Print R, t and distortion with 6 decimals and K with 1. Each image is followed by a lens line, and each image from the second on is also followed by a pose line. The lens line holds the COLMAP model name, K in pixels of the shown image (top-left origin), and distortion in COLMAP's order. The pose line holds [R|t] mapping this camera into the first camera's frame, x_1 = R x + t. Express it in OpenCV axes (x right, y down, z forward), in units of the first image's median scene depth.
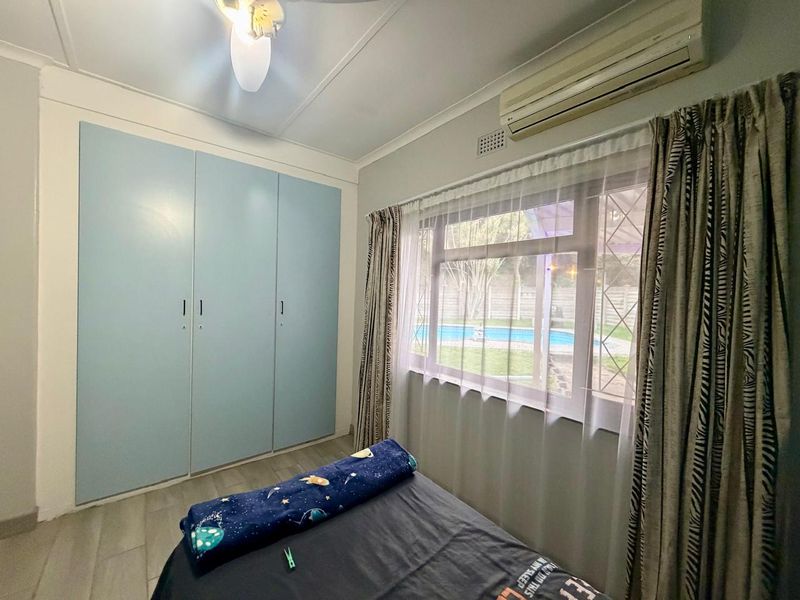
lens RADIAL K [[329.8, 0, 400.0], [0, 329.8, 300.0], [0, 0, 1]] dist [-0.001539, -0.000165]
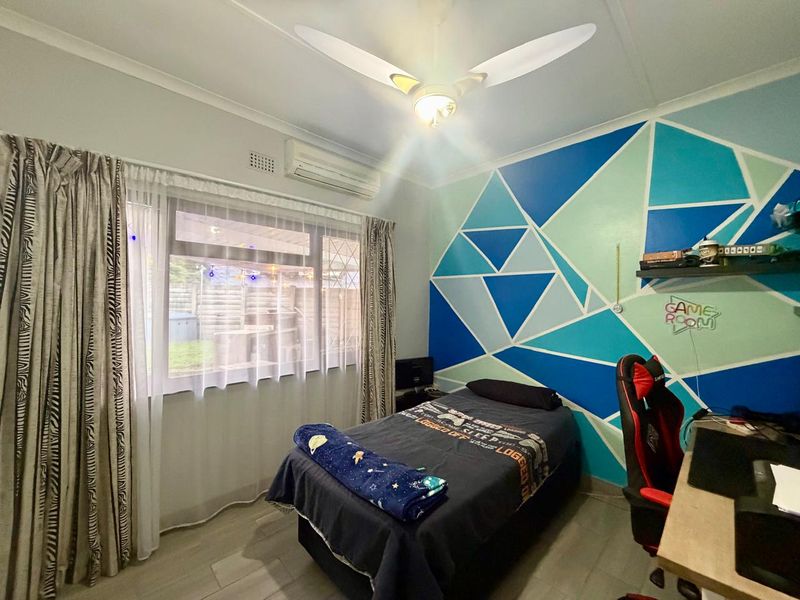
lens RADIAL K [[329.8, 0, 400.0], [0, 329.8, 300.0], [0, 0, 1]] dist [-0.001539, -0.000165]
pose [[-0.097788, -0.020859, 0.994989, -0.945823], [0.000457, 0.999779, 0.021004, -0.018826], [-0.995207, 0.002508, -0.097757, 0.638048]]
